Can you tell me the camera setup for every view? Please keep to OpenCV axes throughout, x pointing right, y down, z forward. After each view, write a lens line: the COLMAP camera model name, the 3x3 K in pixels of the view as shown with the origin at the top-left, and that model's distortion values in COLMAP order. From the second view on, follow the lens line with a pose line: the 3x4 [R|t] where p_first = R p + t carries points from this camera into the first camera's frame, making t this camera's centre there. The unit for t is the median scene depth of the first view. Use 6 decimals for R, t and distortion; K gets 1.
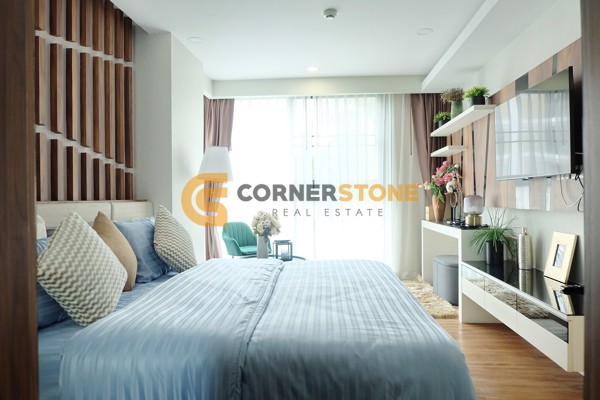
lens RADIAL K [[409.5, 0, 301.7], [0, 409.5, 197.2], [0, 0, 1]] dist [-0.058798, 0.059082]
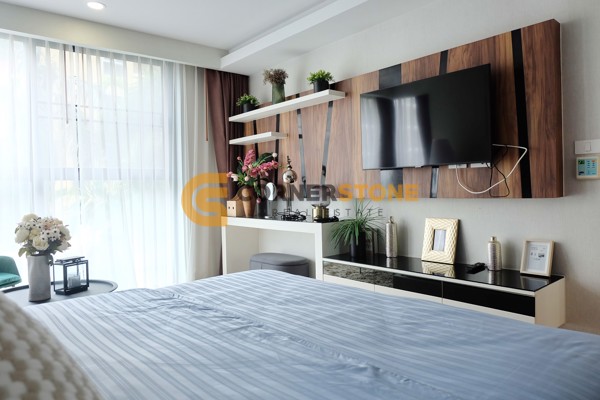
lens RADIAL K [[409.5, 0, 301.7], [0, 409.5, 197.2], [0, 0, 1]] dist [-0.058798, 0.059082]
pose [[0.715076, -0.021229, 0.698724, -0.229043], [0.012859, 0.999769, 0.017216, 0.003652], [-0.698928, -0.003326, 0.715184, 0.296701]]
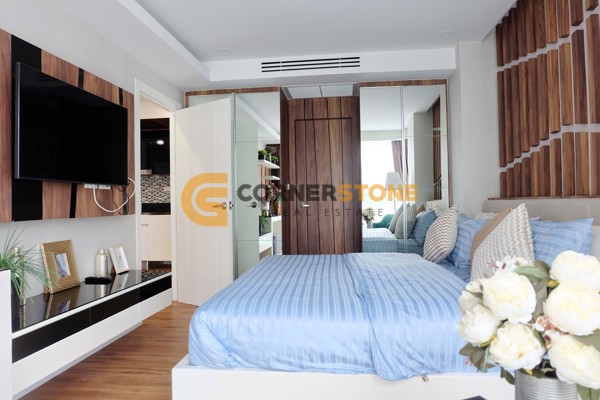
lens RADIAL K [[409.5, 0, 301.7], [0, 409.5, 197.2], [0, 0, 1]] dist [-0.058798, 0.059082]
pose [[-0.997845, 0.033471, 0.056431, 0.031308], [0.032398, 0.999279, -0.019819, 0.011933], [-0.057054, -0.017948, -0.998210, 1.287037]]
